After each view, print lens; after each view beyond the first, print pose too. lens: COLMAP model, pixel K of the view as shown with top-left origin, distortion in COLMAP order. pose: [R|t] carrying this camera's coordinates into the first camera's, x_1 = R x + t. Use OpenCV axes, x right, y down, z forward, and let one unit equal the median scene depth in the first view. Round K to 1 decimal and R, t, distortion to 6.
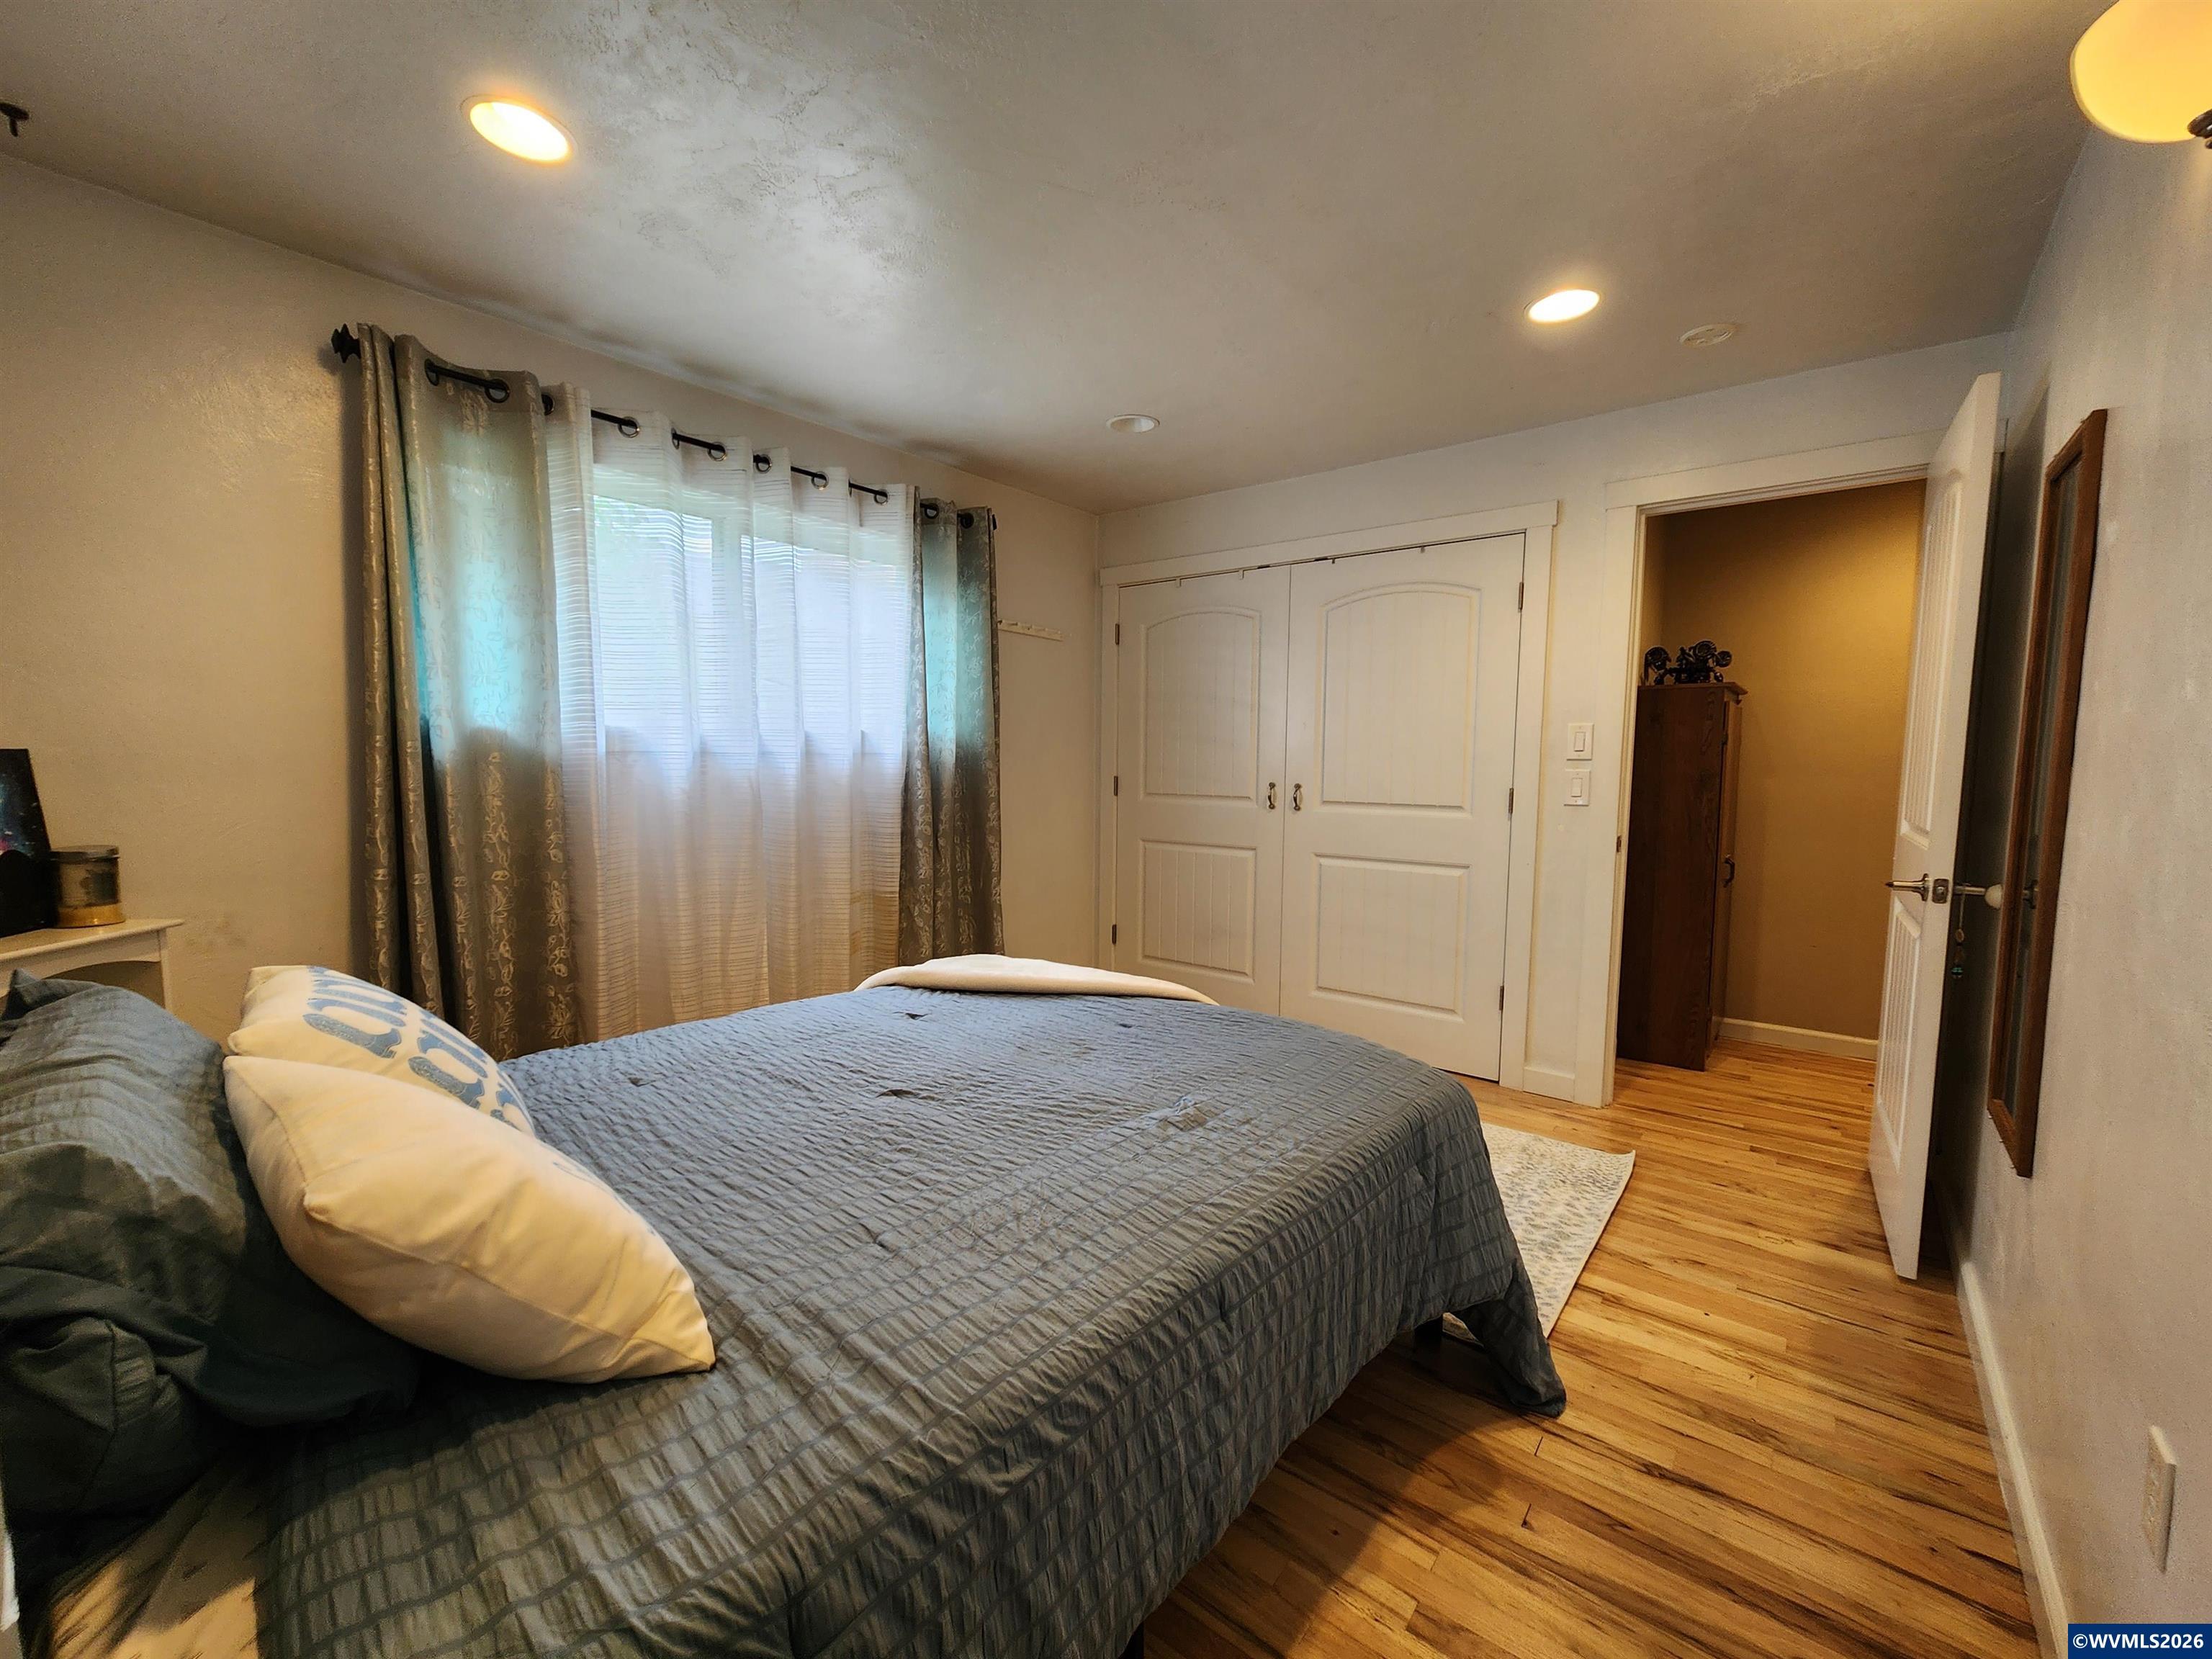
lens RADIAL K [[899.9, 0, 1105.9], [0, 899.9, 844.4], [0, 0, 1]] dist [0.001606, 0.000101]
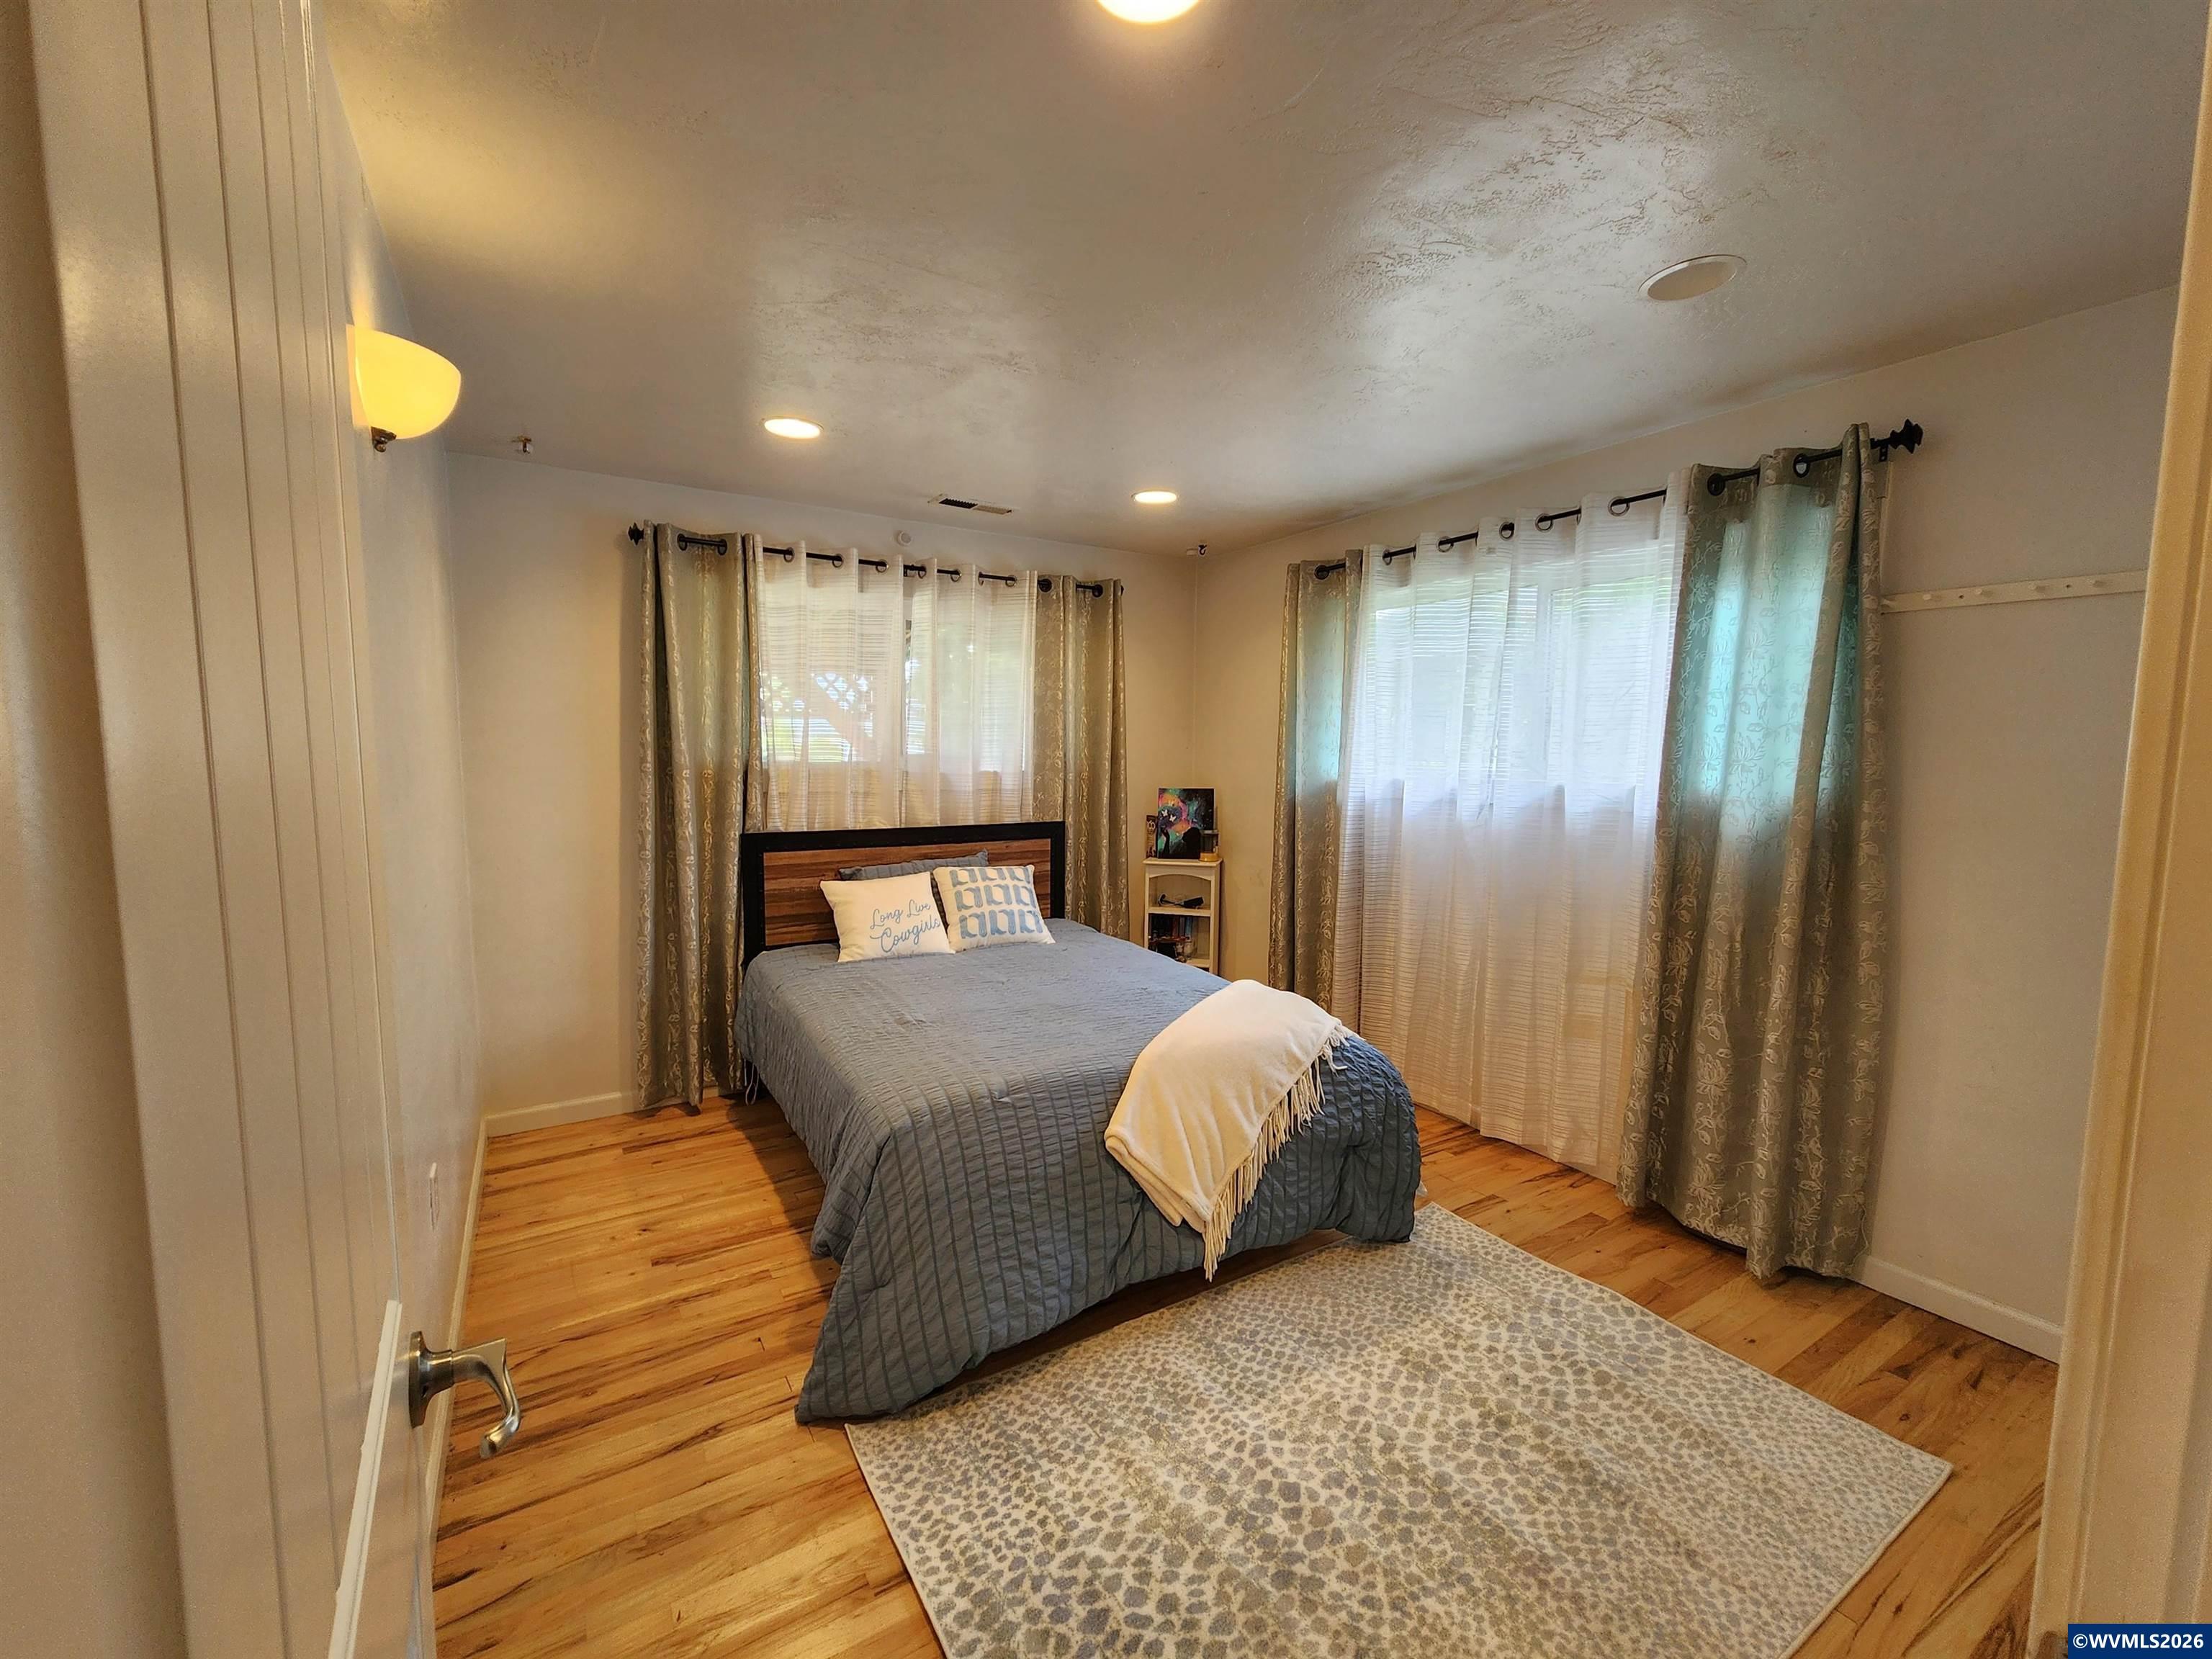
lens RADIAL K [[899.9, 0, 1105.2], [0, 899.9, 823.0], [0, 0, 1]] dist [0.001606, 0.000101]
pose [[-0.320419, 0.080597, -0.943841, 0.889963], [-0.094723, 0.988654, 0.116581, -0.181636], [0.942528, 0.126758, -0.309149, 1.037170]]
